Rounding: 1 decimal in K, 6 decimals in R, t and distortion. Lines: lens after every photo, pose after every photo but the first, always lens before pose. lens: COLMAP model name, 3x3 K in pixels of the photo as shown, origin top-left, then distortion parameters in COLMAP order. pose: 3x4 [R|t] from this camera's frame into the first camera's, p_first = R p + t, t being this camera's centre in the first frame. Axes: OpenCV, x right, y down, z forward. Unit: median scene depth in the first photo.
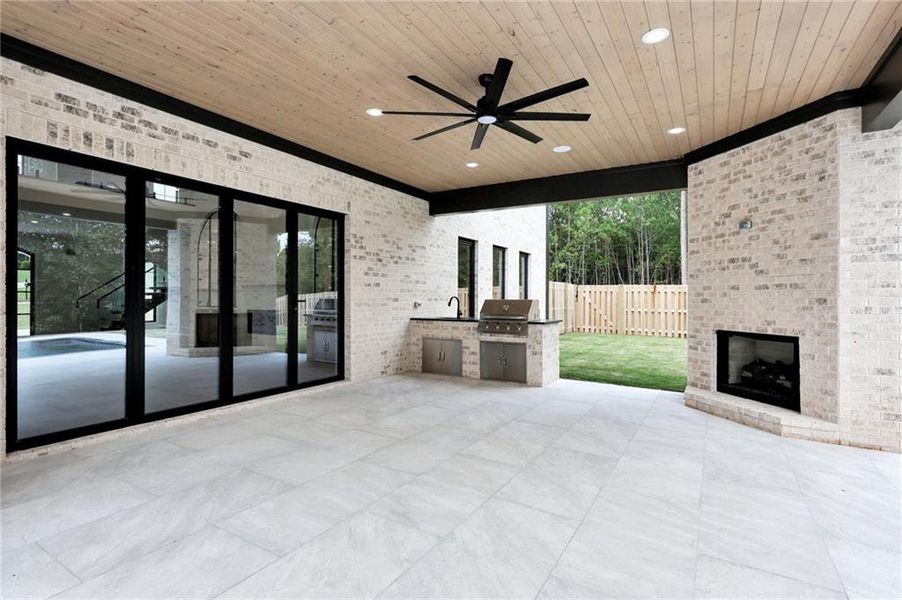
lens RADIAL K [[437.7, 0, 455.3], [0, 437.7, 296.9], [0, 0, 1]] dist [-0.003234, -0.000676]
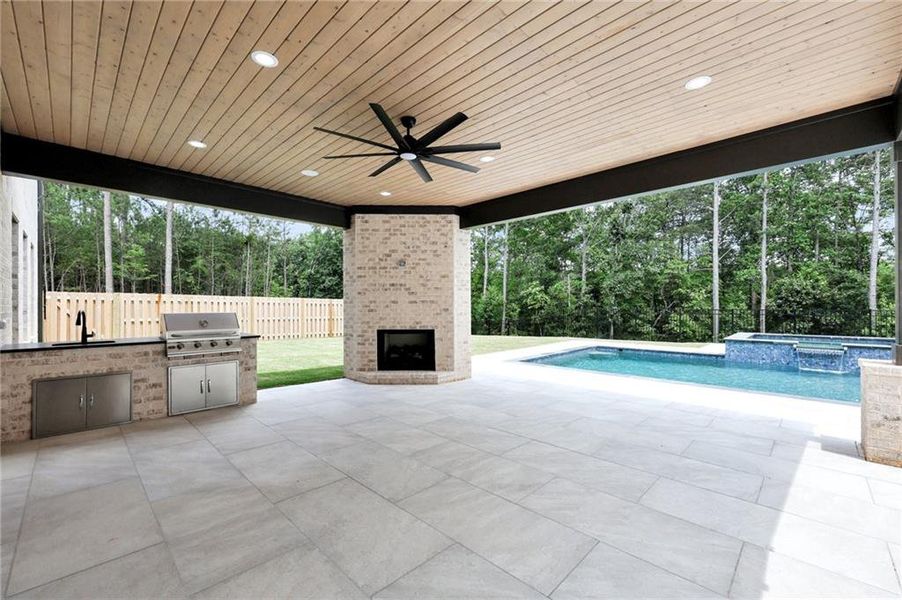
lens RADIAL K [[372.8, 0, 442.6], [0, 372.8, 304.3], [0, 0, 1]] dist [0.000599, -0.000058]
pose [[0.244785, -0.002287, 0.969575, -0.611947], [0.001752, 0.999997, 0.001916, -0.014936], [-0.969576, 0.001230, 0.244788, 0.486769]]
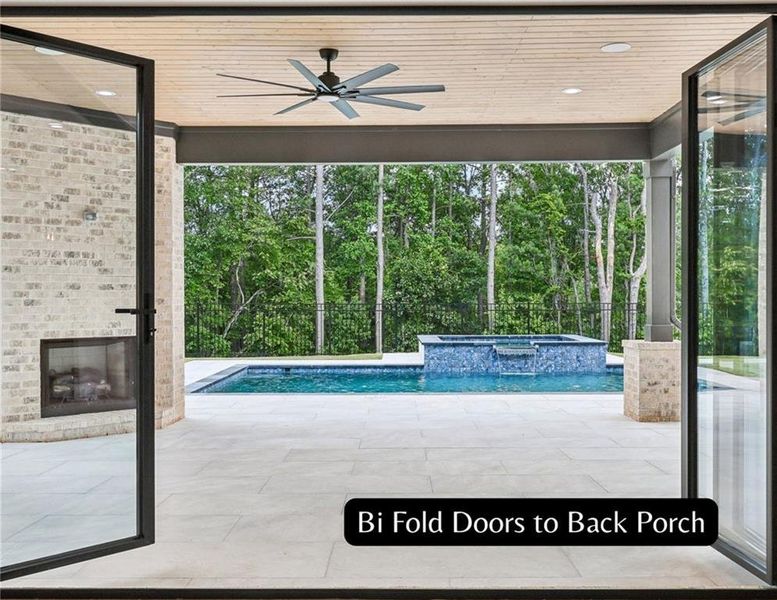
lens RADIAL K [[838.3, 0, 391.6], [0, 838.3, 299.3], [0, 0, 1]] dist [-0.005559, -0.015470]
pose [[-0.508700, -0.003187, 0.860938, -1.045949], [-0.000889, 0.999995, 0.003176, -0.002277], [-0.860944, 0.000850, -0.508700, 1.262090]]
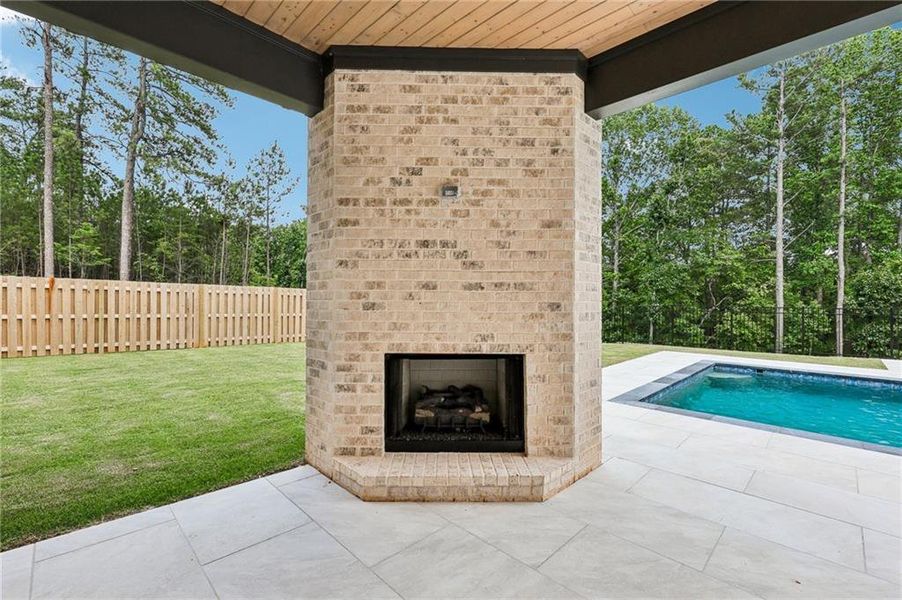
lens RADIAL K [[391.3, 0, 443.9], [0, 391.3, 296.9], [0, 0, 1]] dist [0.001145, 0.000233]
pose [[0.247181, 0.005962, 0.968951, 0.083028], [-0.007665, 0.999962, -0.004197, -0.002694], [-0.968939, -0.006390, 0.247217, 0.812799]]
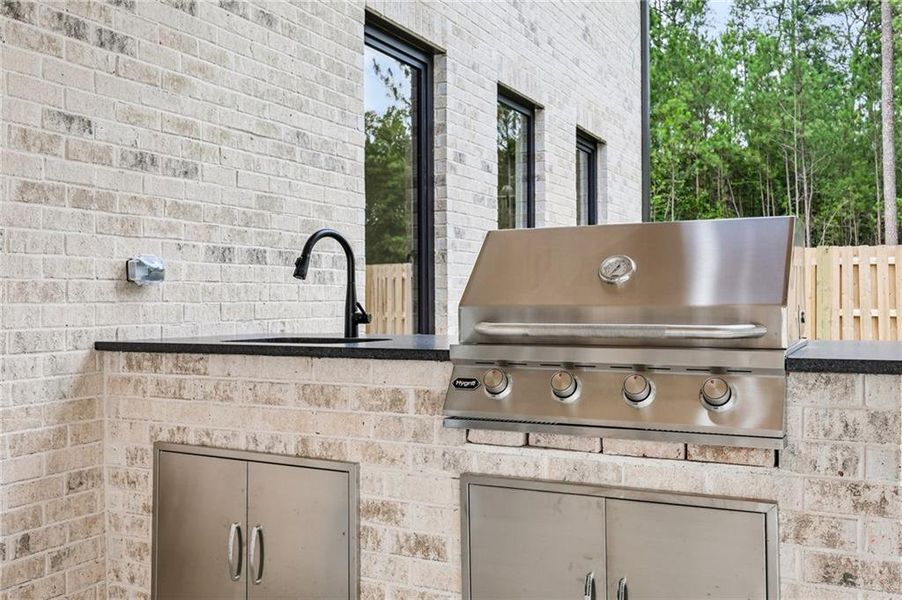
lens RADIAL K [[834.4, 0, 451.0], [0, 834.4, 300.0], [0, 0, 1]] dist [0.000651, -0.000618]
pose [[0.998300, -0.008180, 0.057709, 0.046048], [0.008152, 0.999967, 0.000721, 0.044690], [-0.057713, -0.000250, 0.998333, 0.905284]]
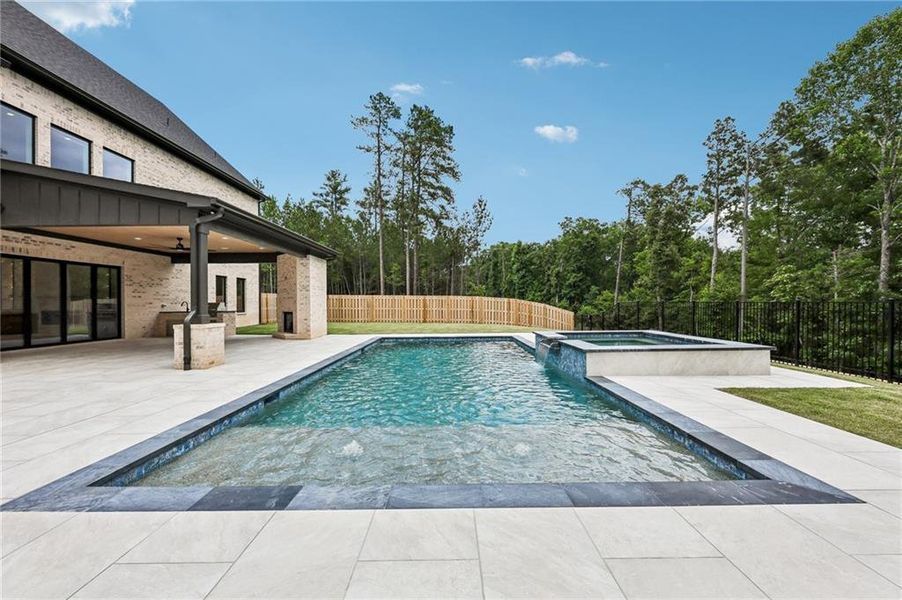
lens RADIAL K [[365.4, 0, 447.6], [0, 365.4, 302.1], [0, 0, 1]] dist [-0.001020, -0.000006]
pose [[0.864419, -0.010041, 0.502671, 0.319834], [0.010270, 0.999945, 0.002313, 0.014574], [-0.502667, 0.003163, 0.864474, -1.837691]]
